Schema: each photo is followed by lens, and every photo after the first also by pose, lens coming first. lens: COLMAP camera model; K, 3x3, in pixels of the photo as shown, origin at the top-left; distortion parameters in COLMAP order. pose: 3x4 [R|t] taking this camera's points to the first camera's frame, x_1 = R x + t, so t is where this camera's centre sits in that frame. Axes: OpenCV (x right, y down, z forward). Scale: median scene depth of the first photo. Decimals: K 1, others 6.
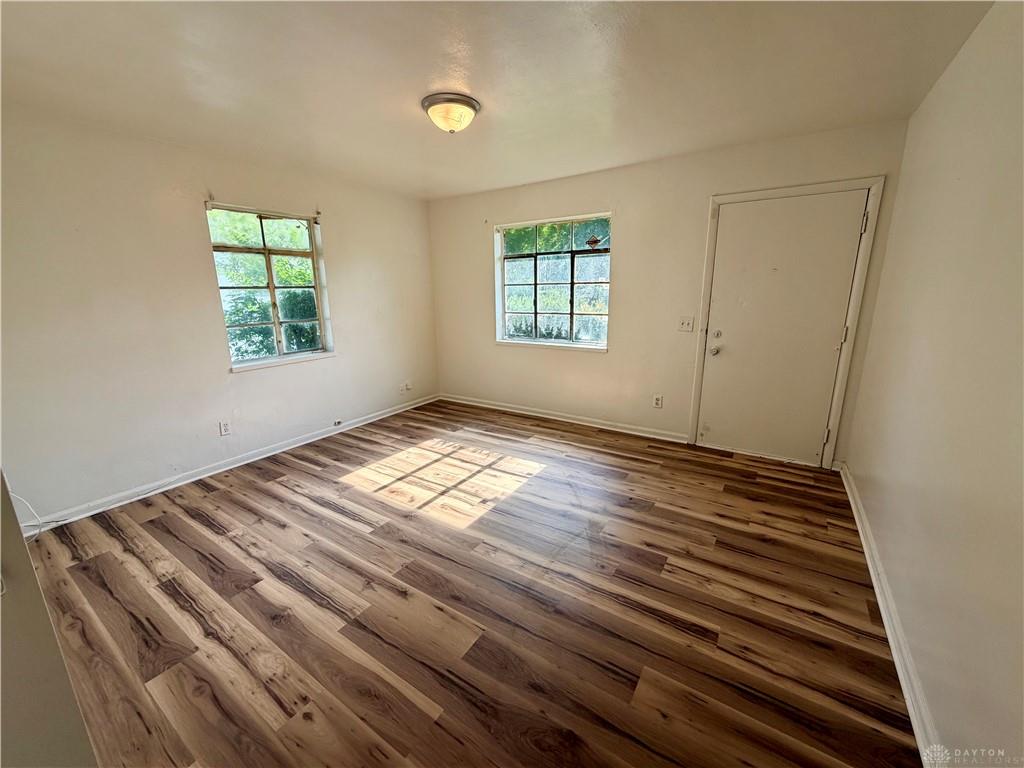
lens RADIAL K [[406.2, 0, 511.0], [0, 406.2, 384.4], [0, 0, 1]] dist [-0.000890, -0.000049]
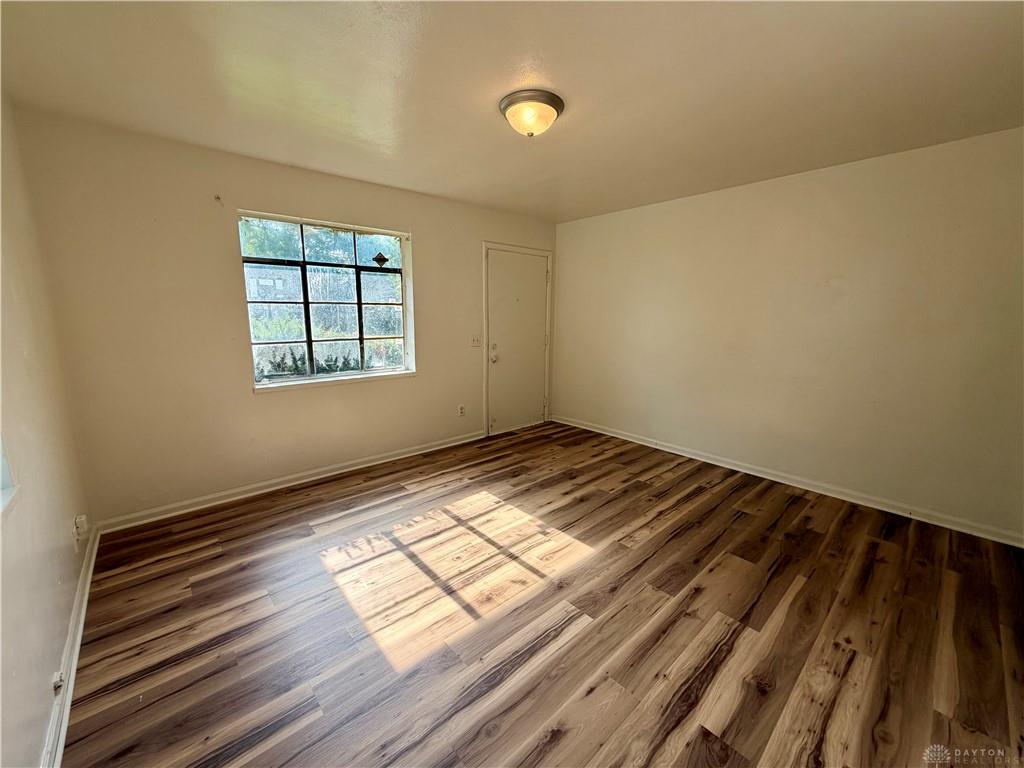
lens RADIAL K [[406.2, 0, 511.0], [0, 406.2, 384.4], [0, 0, 1]] dist [-0.000890, -0.000049]
pose [[0.253929, -0.154624, 0.954784, -0.816836], [0.212924, 0.971859, 0.100761, -0.137052], [-0.943495, 0.177710, 0.279706, 0.659402]]
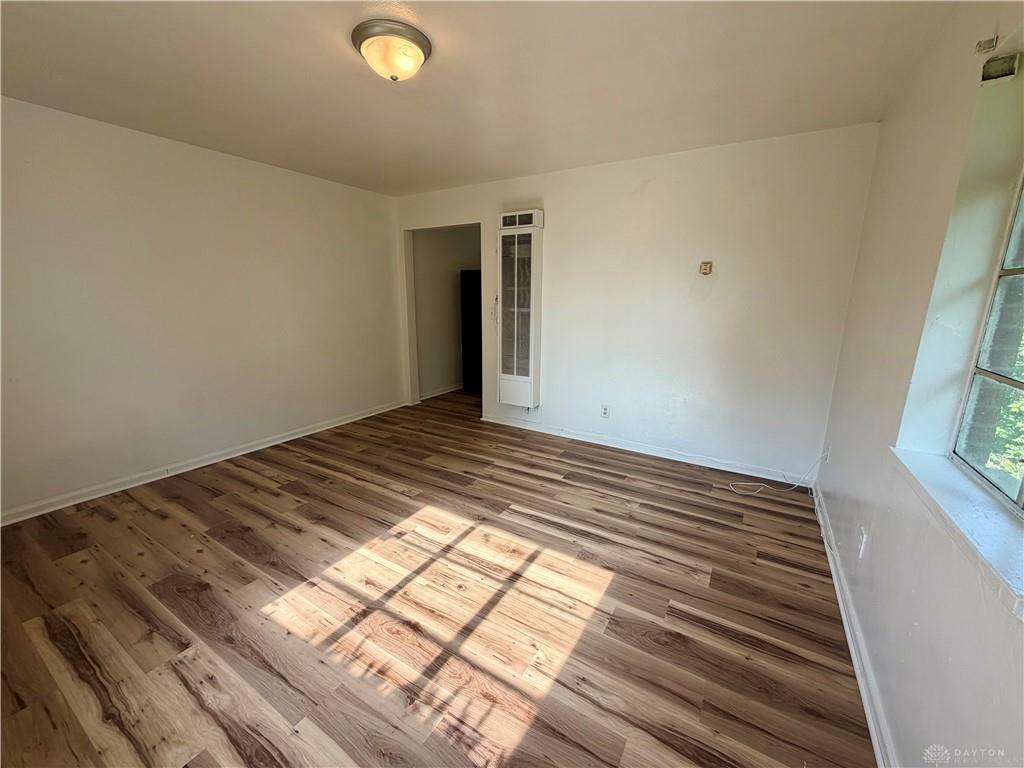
lens RADIAL K [[406.2, 0, 511.0], [0, 406.2, 384.4], [0, 0, 1]] dist [-0.000890, -0.000049]
pose [[-0.999345, 0.015987, -0.032473, -0.245243], [0.000281, 0.900566, 0.434719, -0.324473], [0.036194, 0.434425, -0.899981, 1.442310]]
